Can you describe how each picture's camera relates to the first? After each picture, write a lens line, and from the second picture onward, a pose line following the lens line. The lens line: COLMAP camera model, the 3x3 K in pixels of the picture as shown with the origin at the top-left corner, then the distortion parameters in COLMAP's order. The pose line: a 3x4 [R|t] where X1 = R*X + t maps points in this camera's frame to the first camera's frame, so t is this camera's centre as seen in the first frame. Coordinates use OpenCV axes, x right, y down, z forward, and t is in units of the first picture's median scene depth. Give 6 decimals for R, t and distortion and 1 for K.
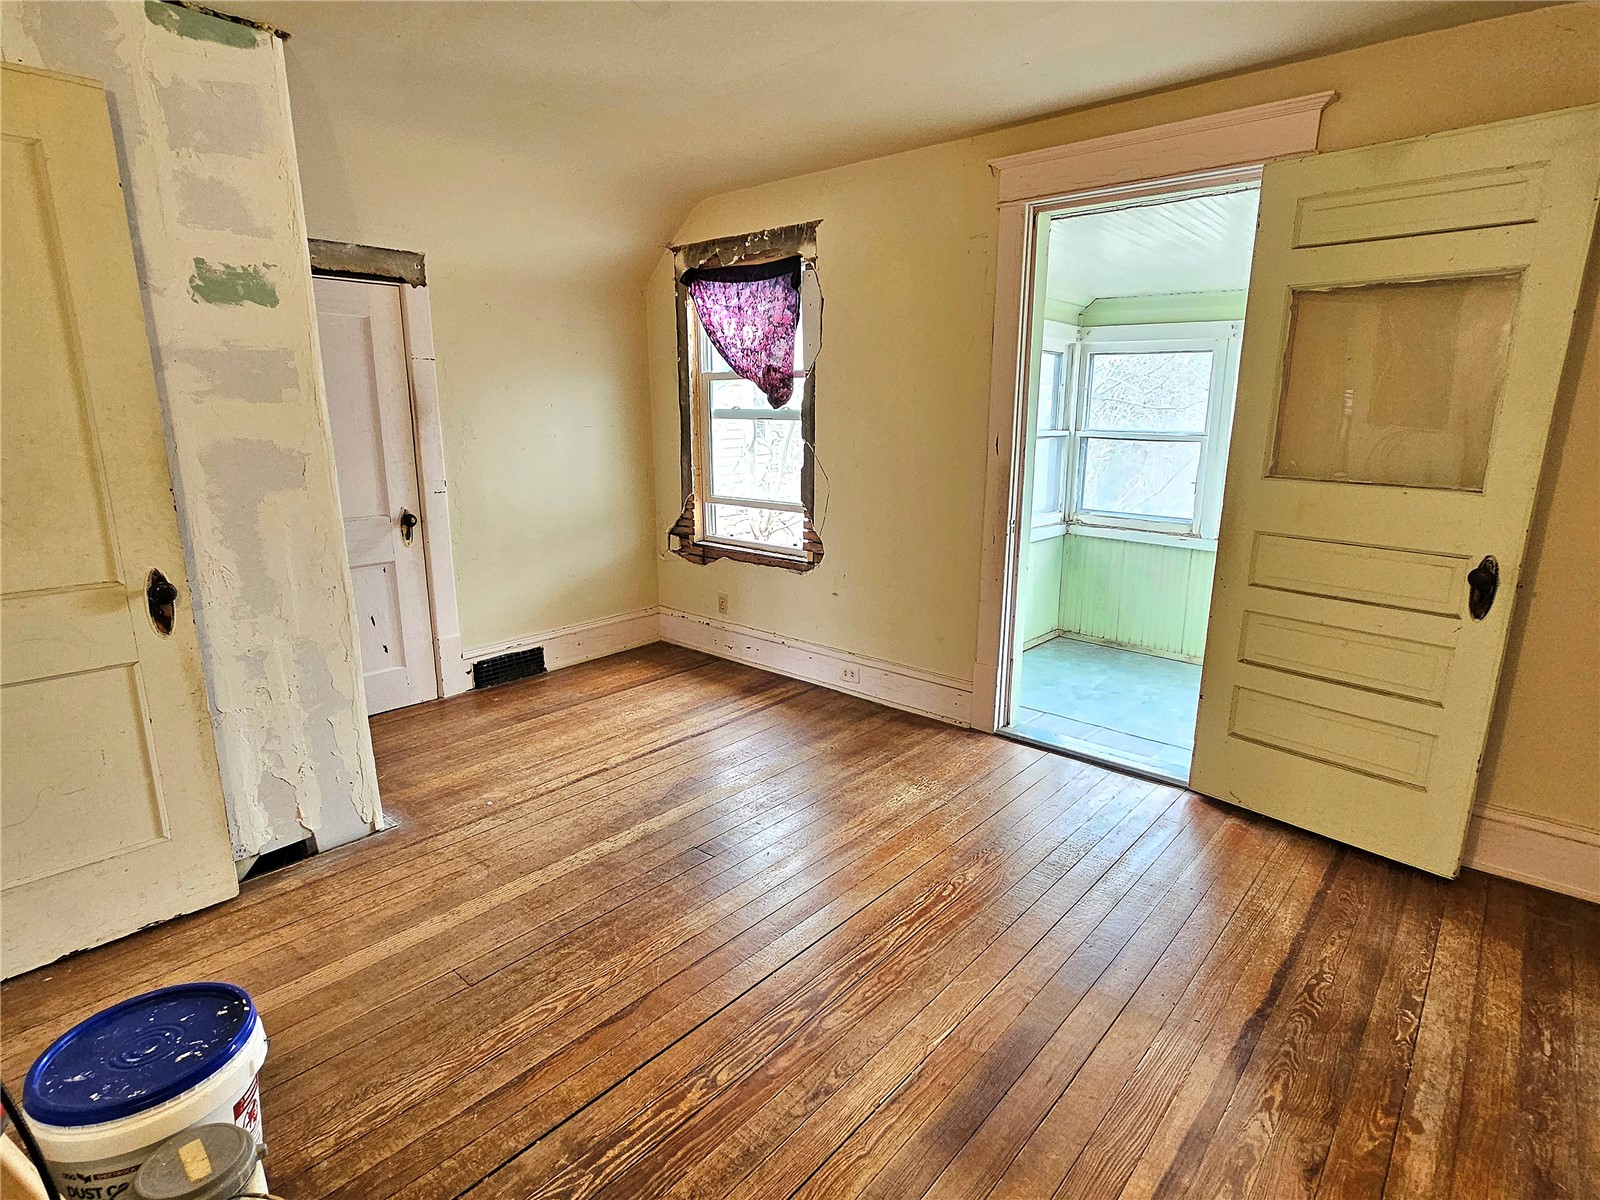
lens RADIAL K [[835.7, 0, 806.3], [0, 835.7, 606.3], [0, 0, 1]] dist [-0.002448, 0.000709]
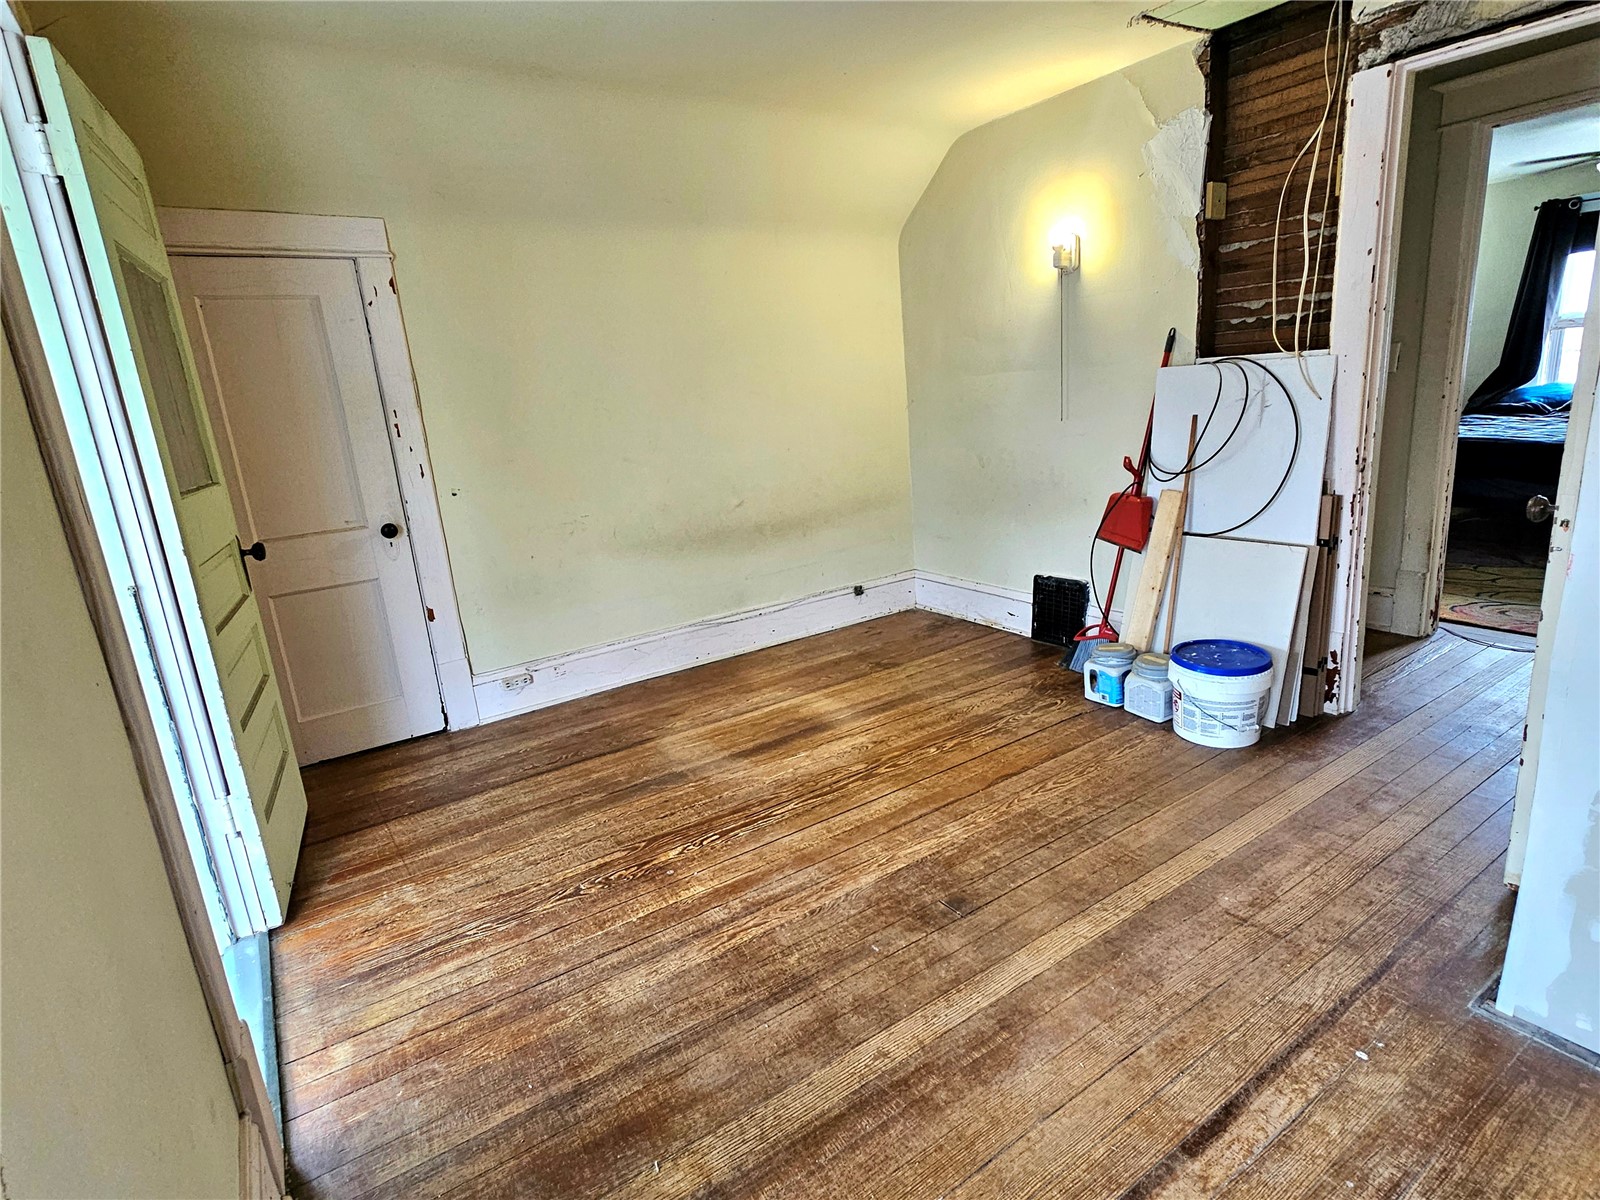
lens RADIAL K [[835.7, 0, 803.2], [0, 835.7, 603.4], [0, 0, 1]] dist [-0.002448, 0.000709]
pose [[-0.963715, 0.002235, 0.266922, -0.180741], [0.129945, 0.877405, 0.461816, -0.315637], [-0.233167, 0.479744, -0.845860, 1.419726]]
